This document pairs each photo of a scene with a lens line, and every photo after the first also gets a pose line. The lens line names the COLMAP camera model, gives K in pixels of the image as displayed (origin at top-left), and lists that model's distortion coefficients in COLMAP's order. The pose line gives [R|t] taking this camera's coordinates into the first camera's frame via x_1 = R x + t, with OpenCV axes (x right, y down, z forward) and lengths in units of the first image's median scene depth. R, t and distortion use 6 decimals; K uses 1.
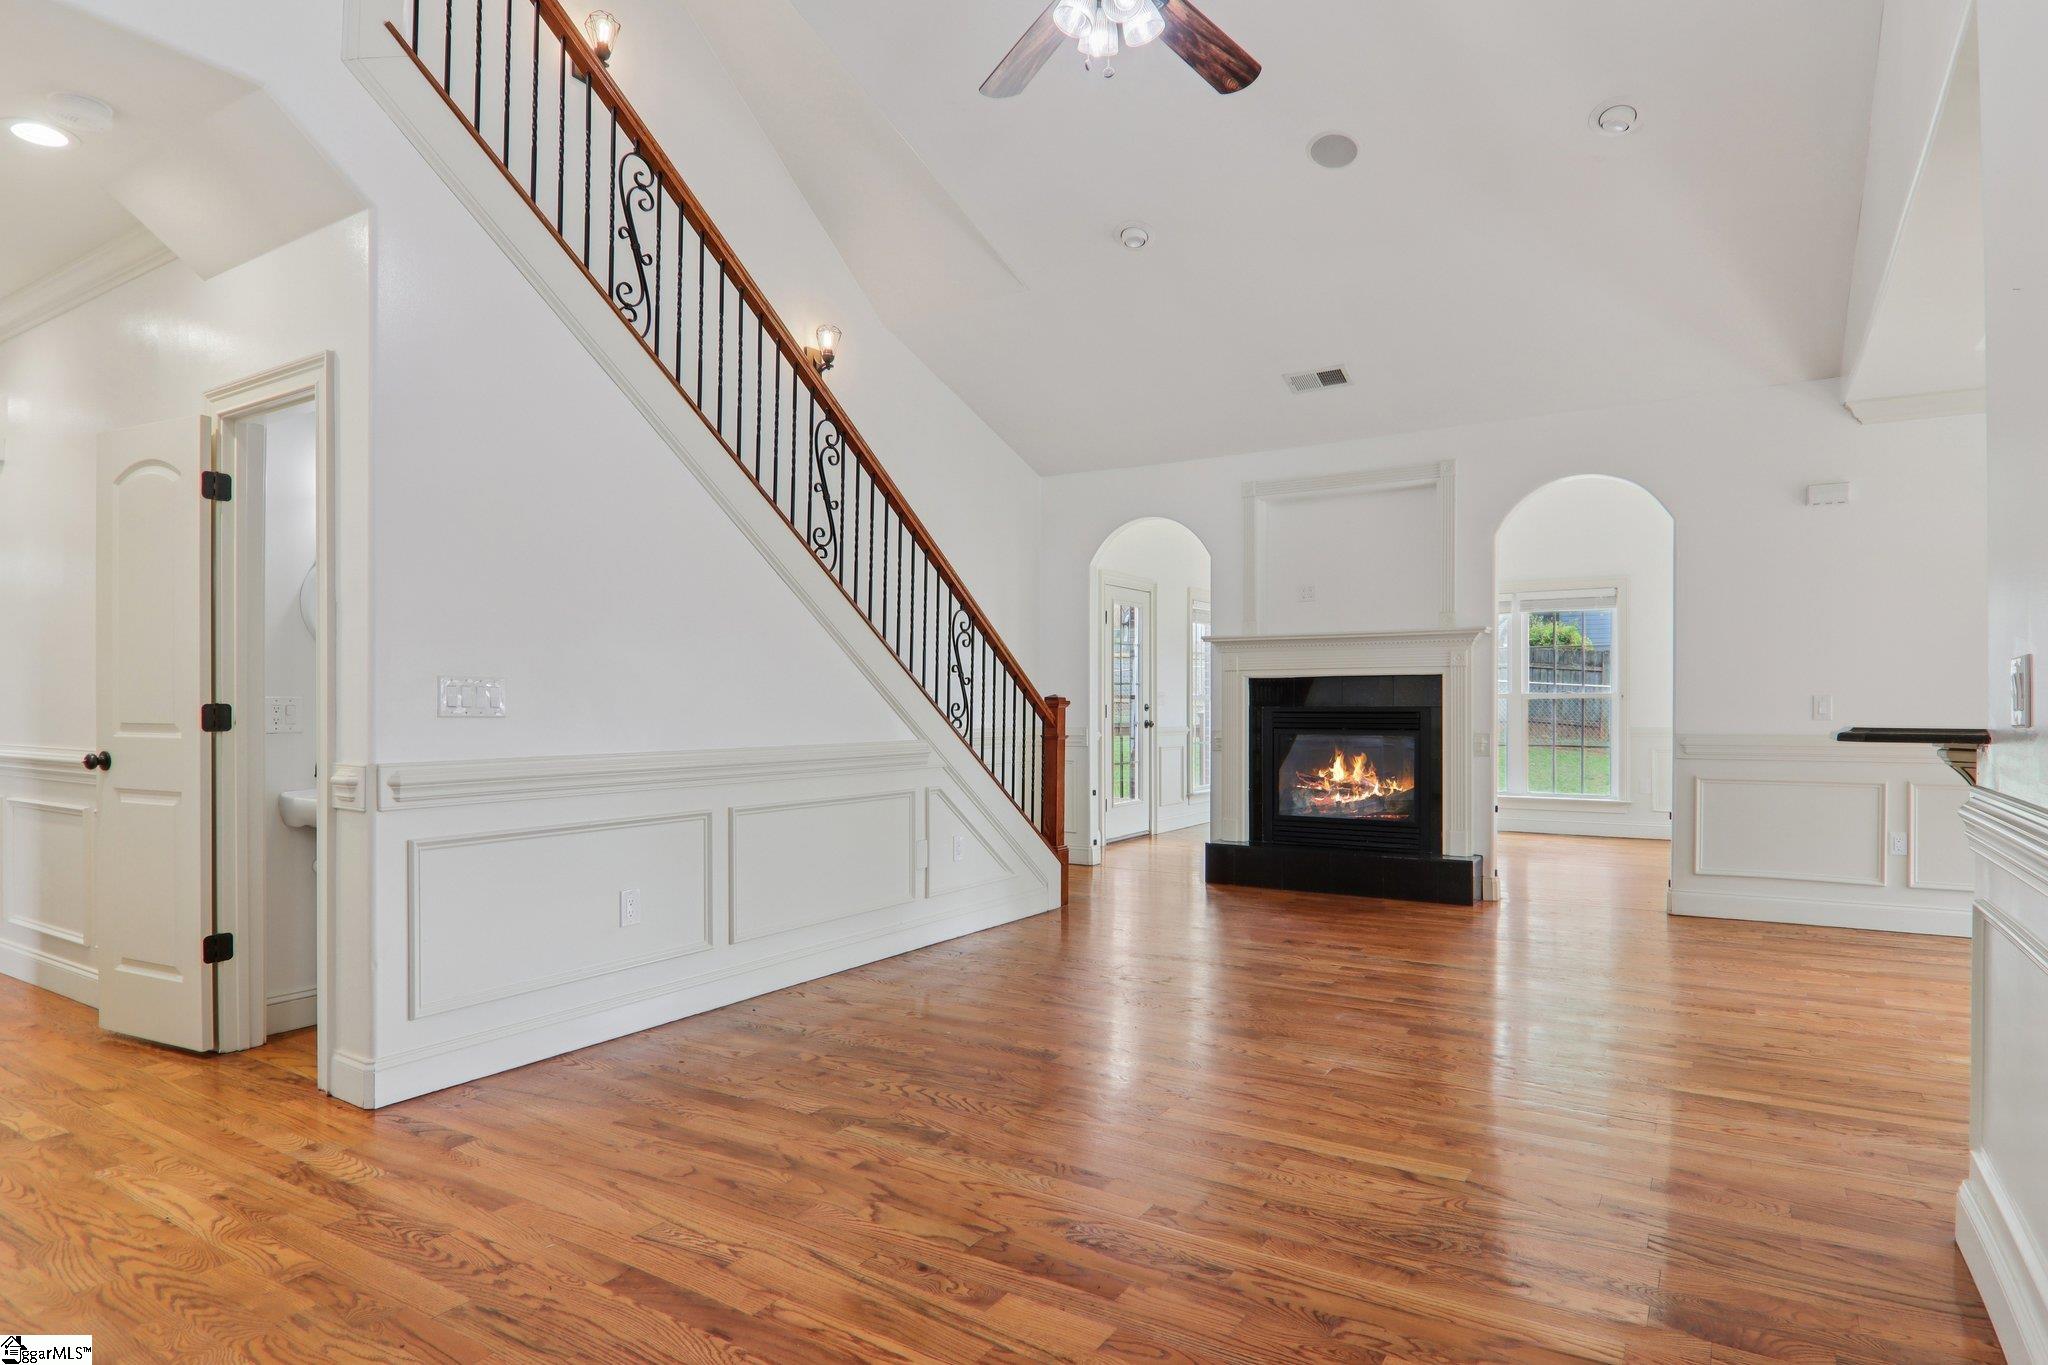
lens RADIAL K [[1129.4, 0, 1043.8], [0, 1129.4, 698.7], [0, 0, 1]] dist [0.003451, -0.018361]
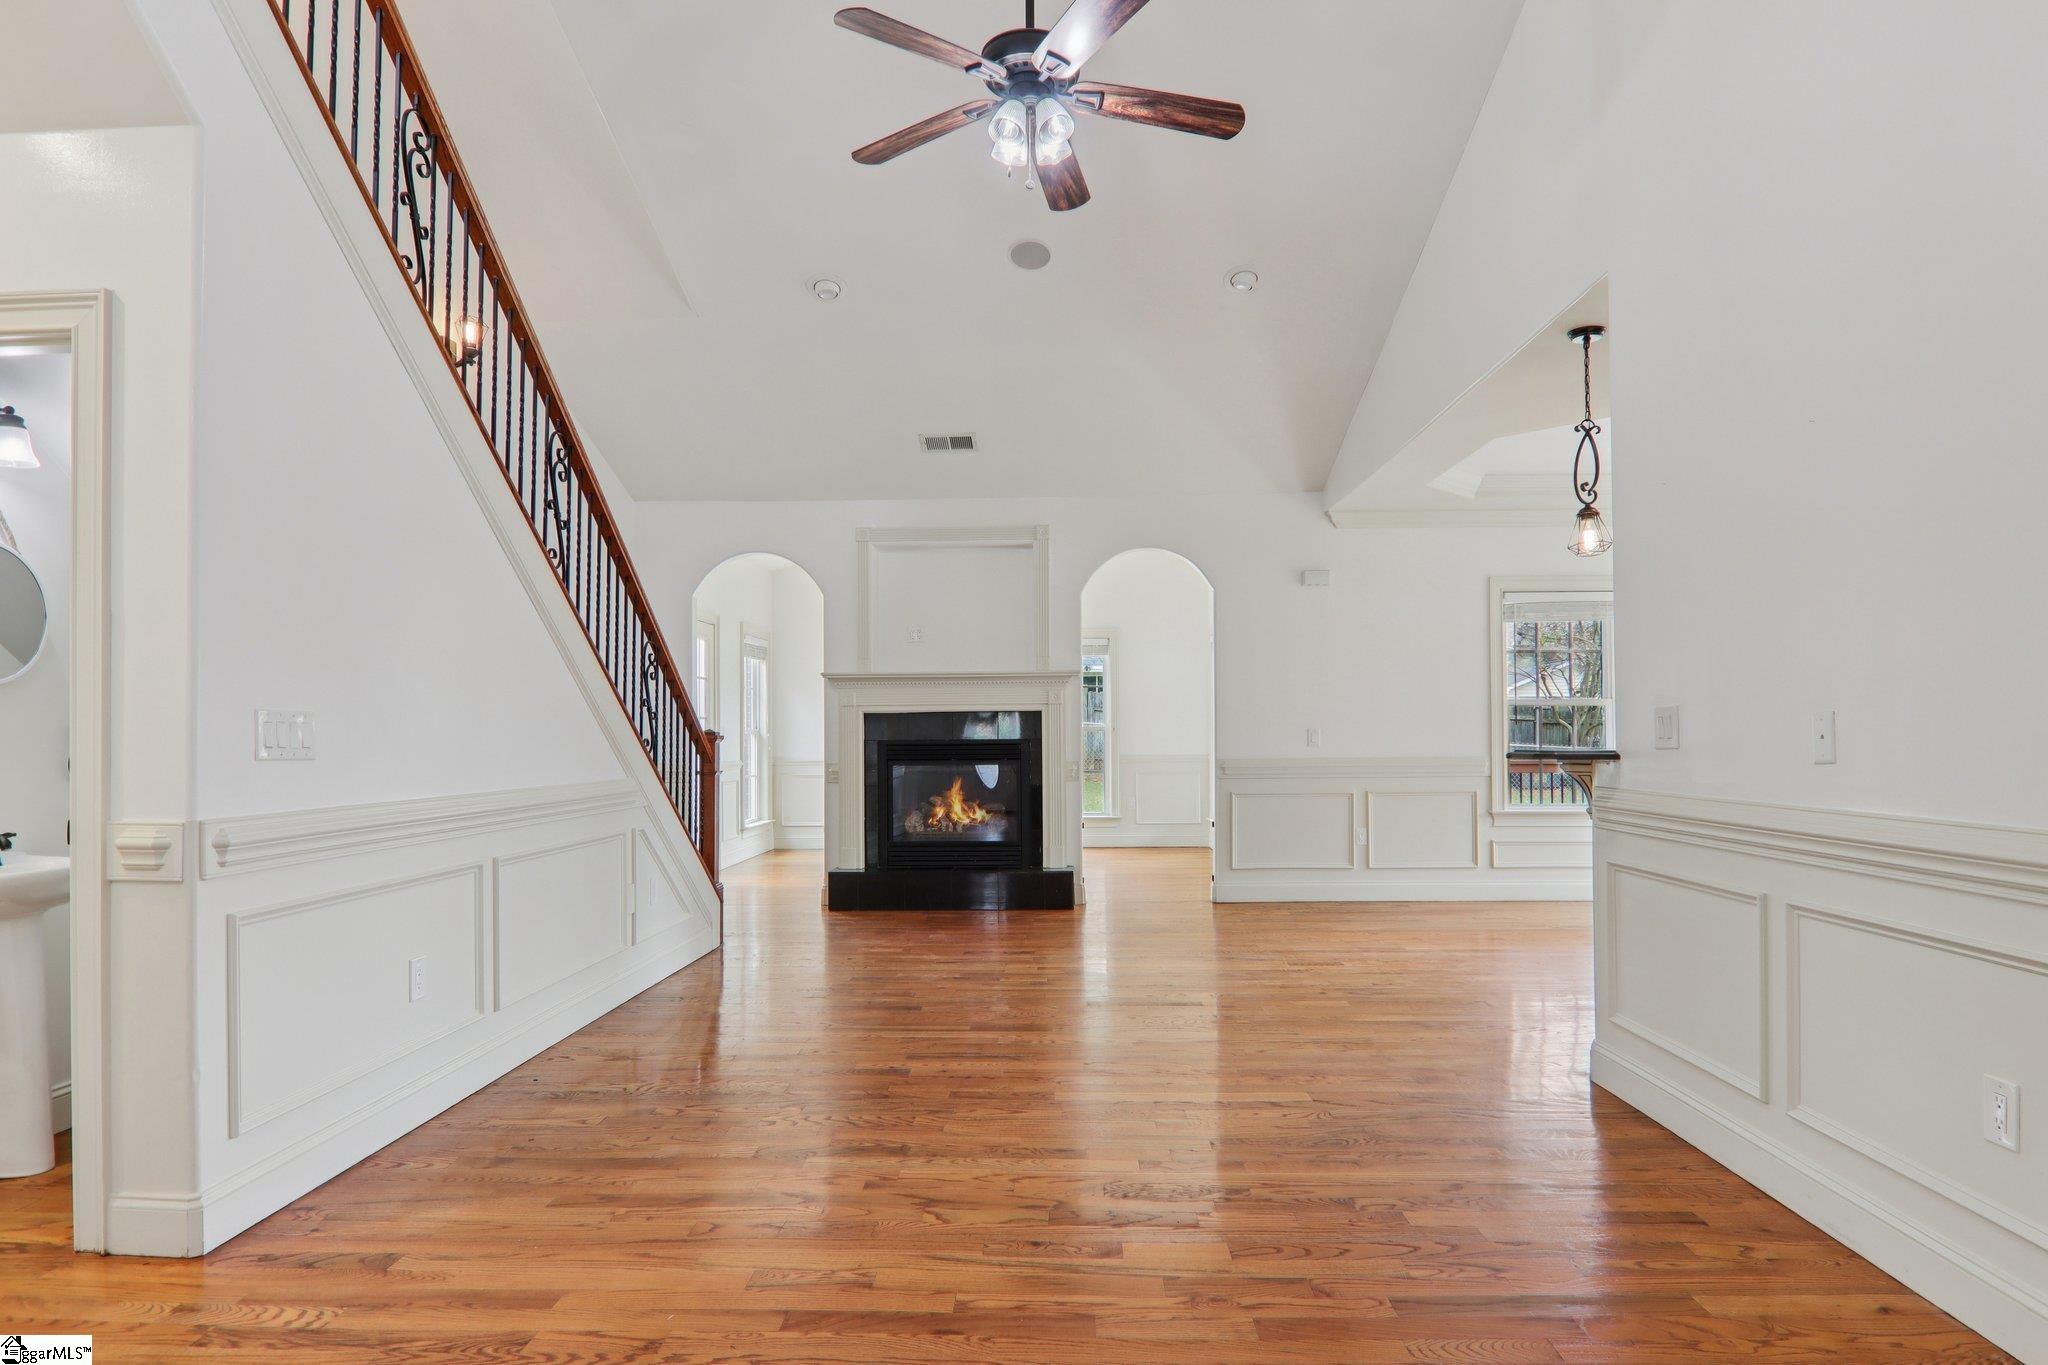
lens RADIAL K [[1129.4, 0, 1036.8], [0, 1129.4, 714.1], [0, 0, 1]] dist [0.003451, -0.018361]
pose [[0.864169, 0.003911, 0.503187, -0.384878], [0.003955, 0.999886, -0.014564, -0.002336], [-0.503186, 0.014575, 0.864055, 0.014265]]
